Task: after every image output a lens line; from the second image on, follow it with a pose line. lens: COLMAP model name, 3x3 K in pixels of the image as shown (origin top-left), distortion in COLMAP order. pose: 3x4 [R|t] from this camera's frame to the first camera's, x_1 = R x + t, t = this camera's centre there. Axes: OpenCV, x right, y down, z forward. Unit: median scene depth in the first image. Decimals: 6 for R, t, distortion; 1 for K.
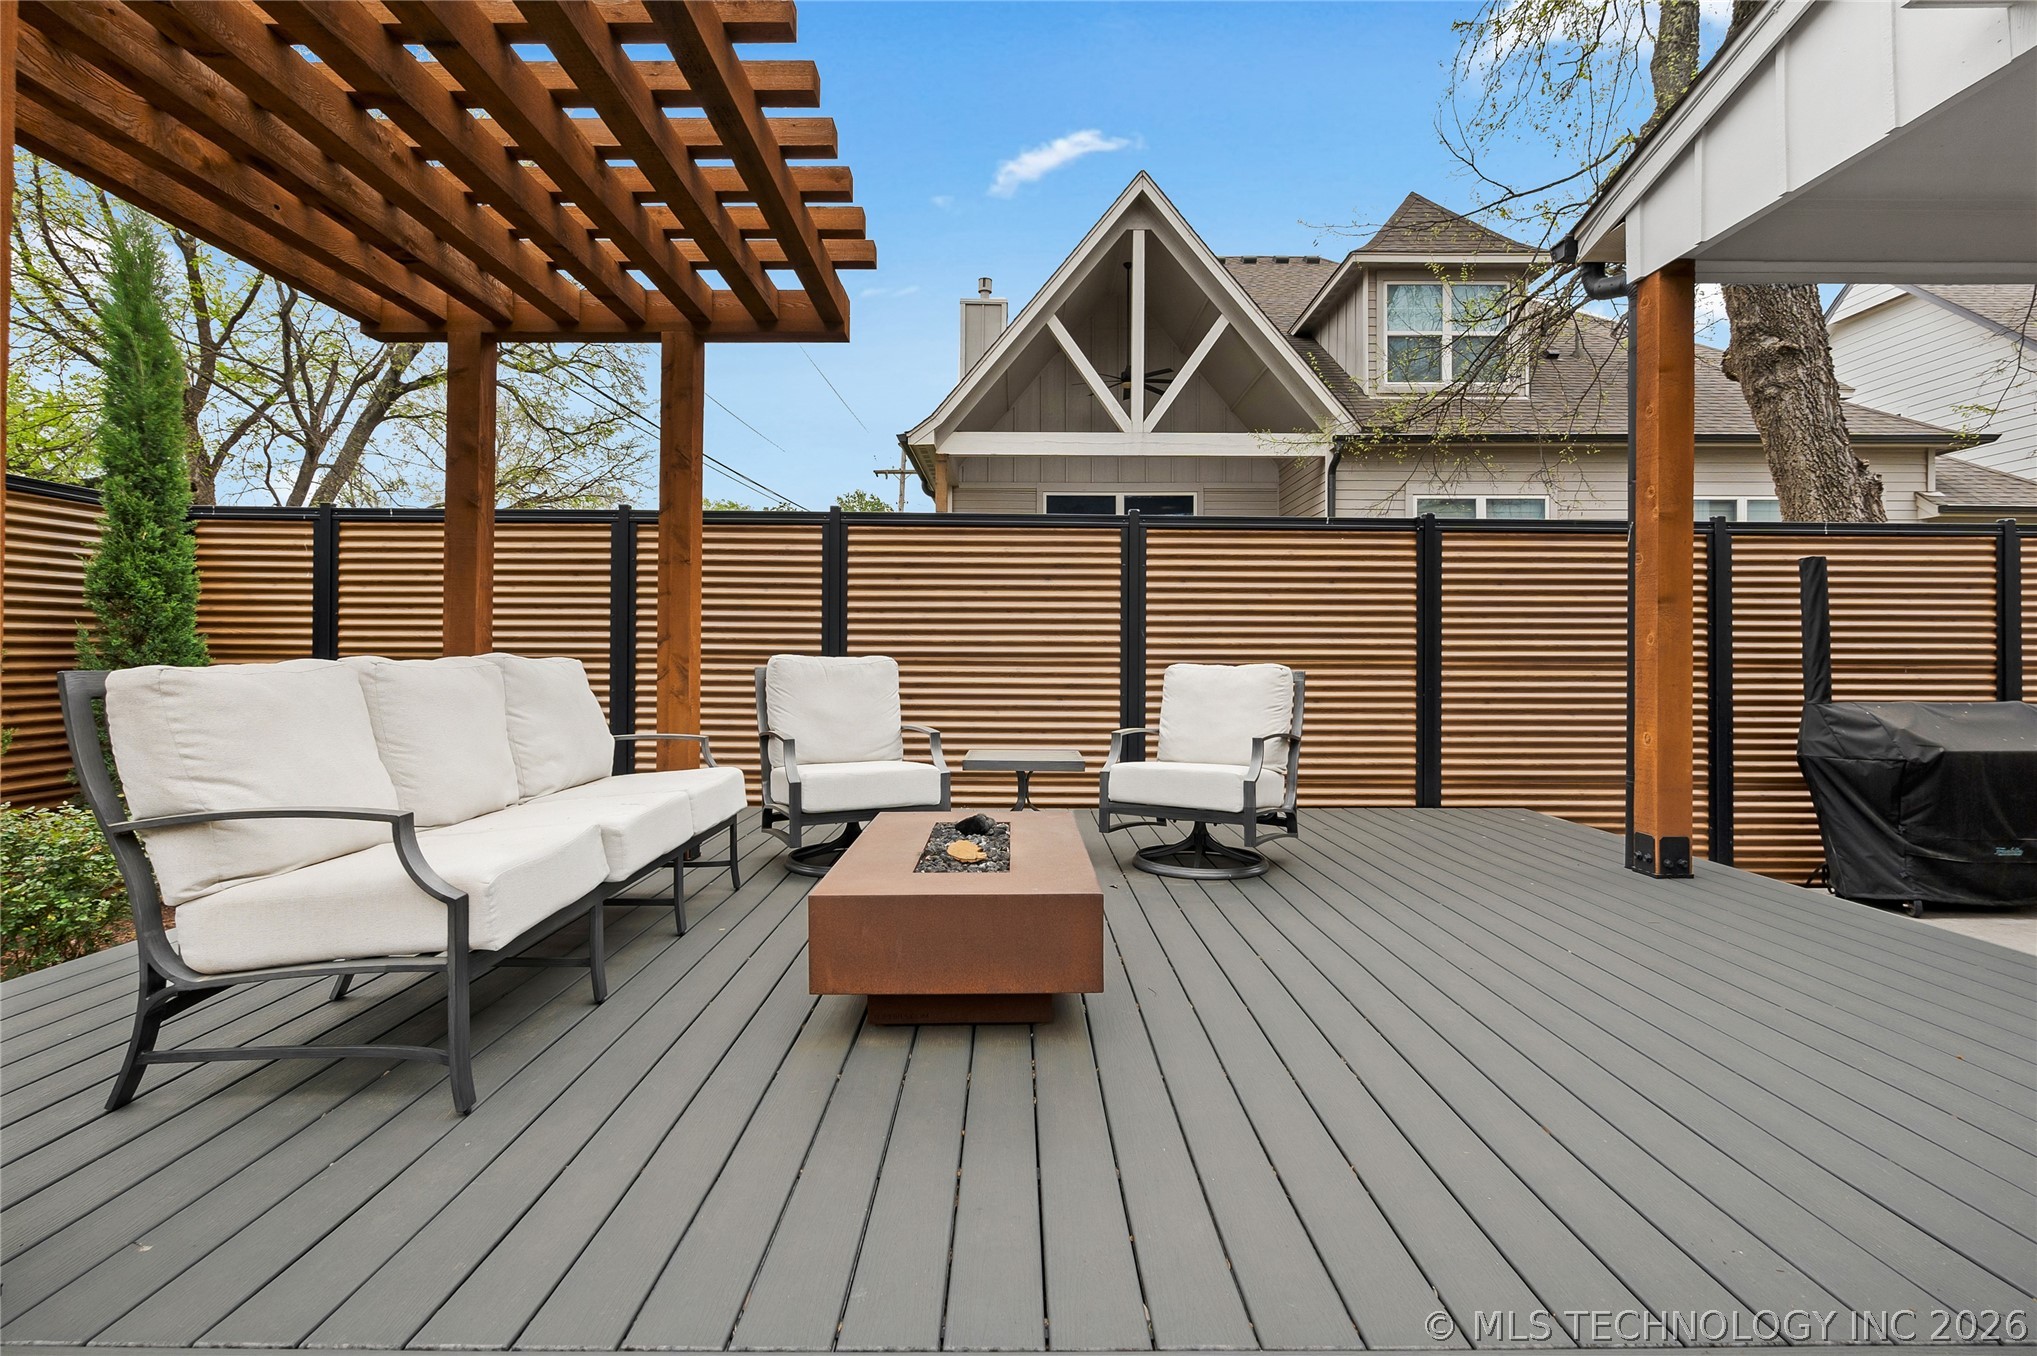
lens RADIAL K [[945.7, 0, 1018.5], [0, 945.7, 678.0], [0, 0, 1]] dist [-0.000118, -0.000021]
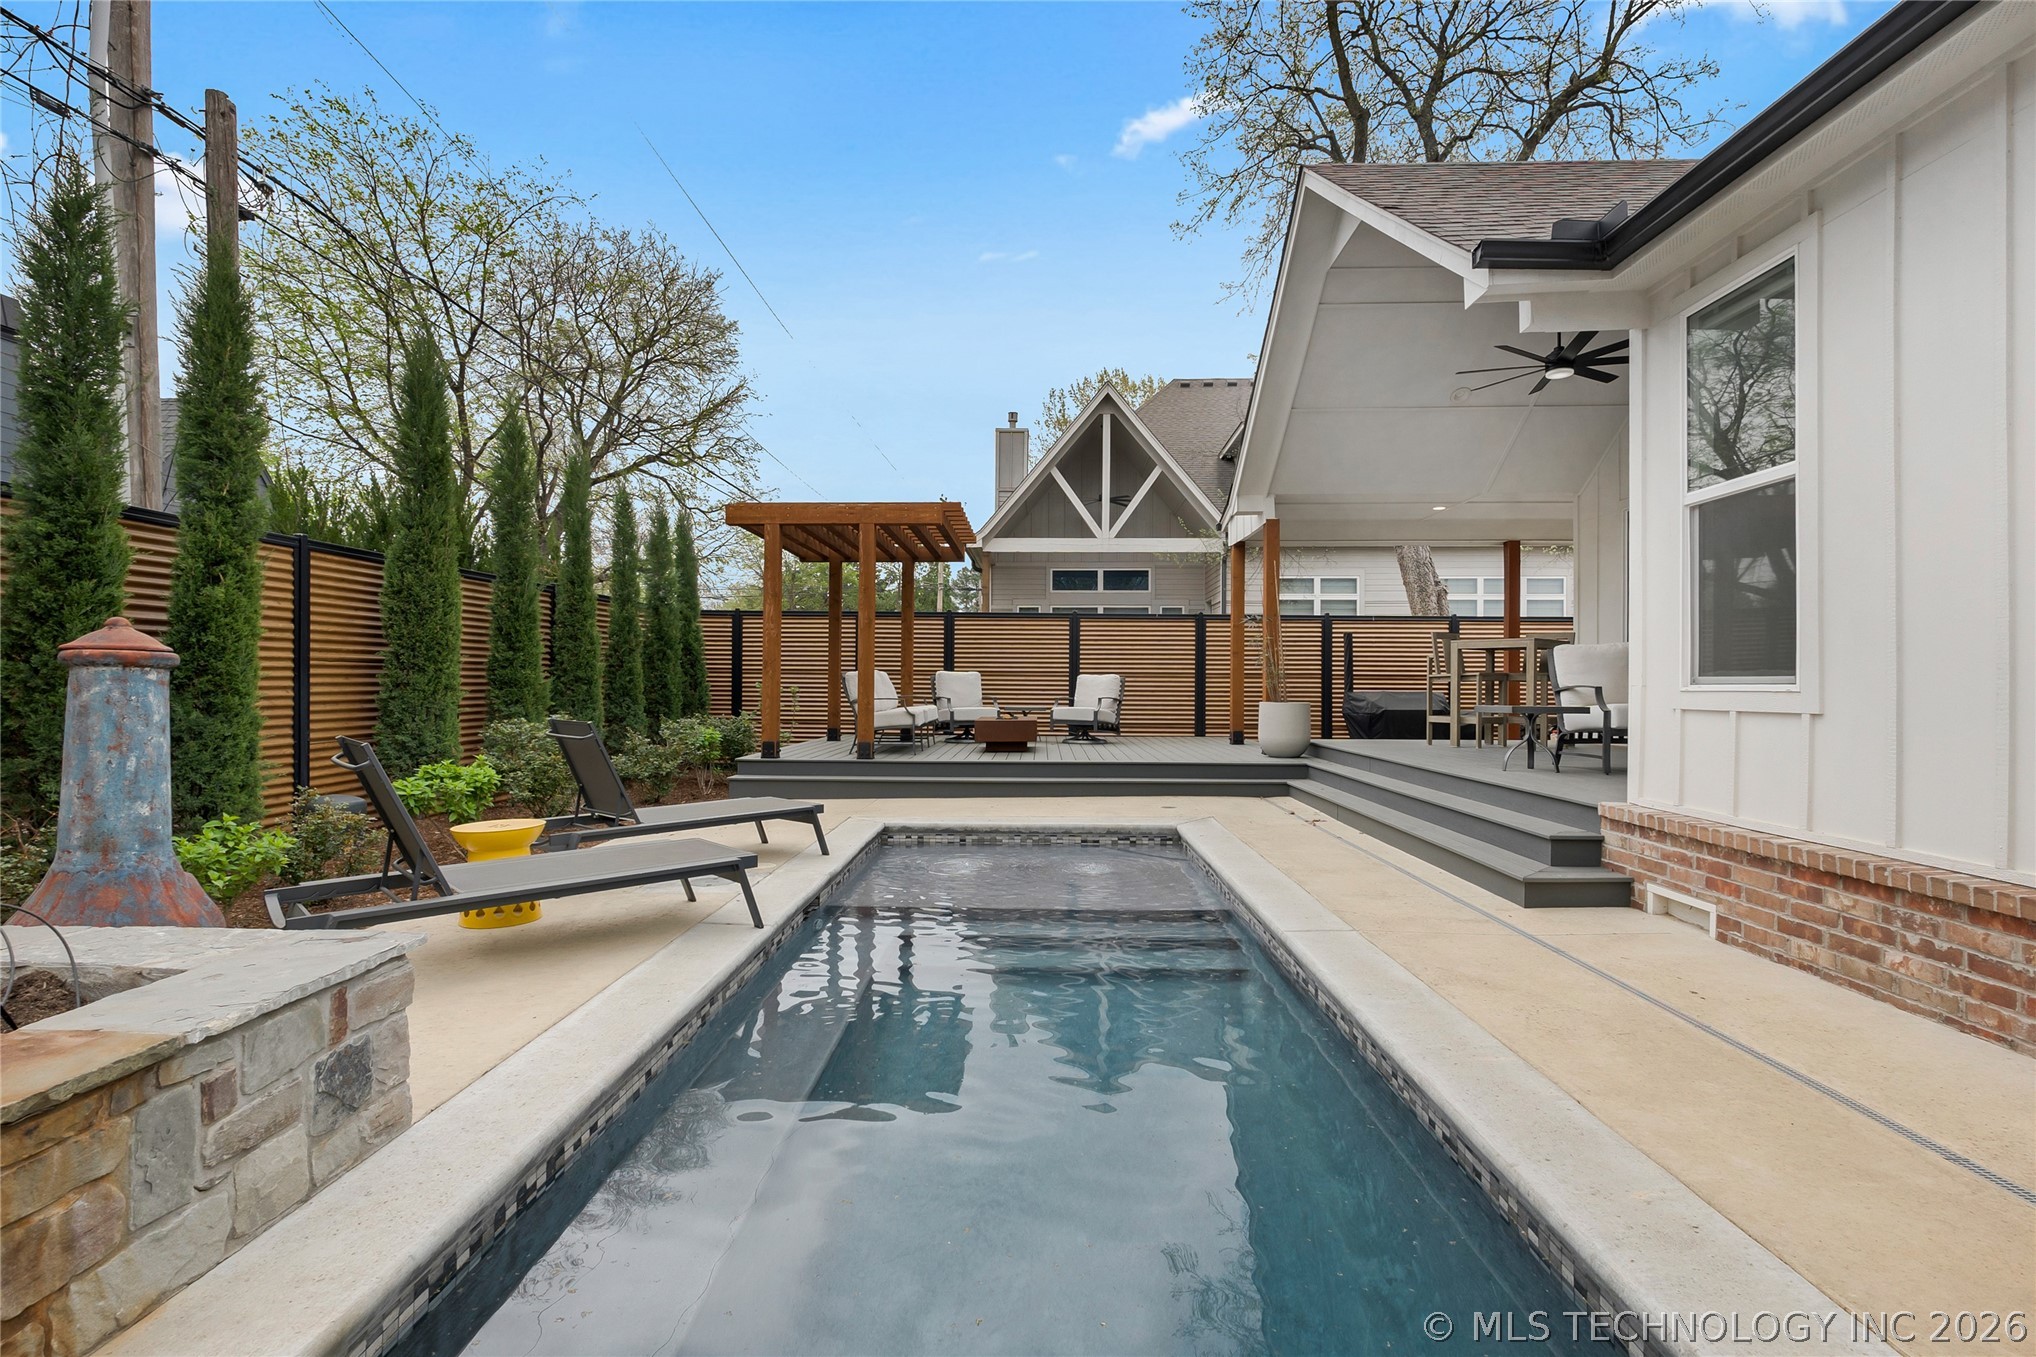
lens RADIAL K [[945.3, 0, 1018.0], [0, 945.3, 678.5], [0, 0, 1]] dist [-0.000118, -0.000021]
pose [[0.999566, 0.002394, -0.029353, 0.023433], [-0.003138, 0.999675, -0.025319, 0.023938], [0.029283, 0.025400, 0.999248, -0.623092]]
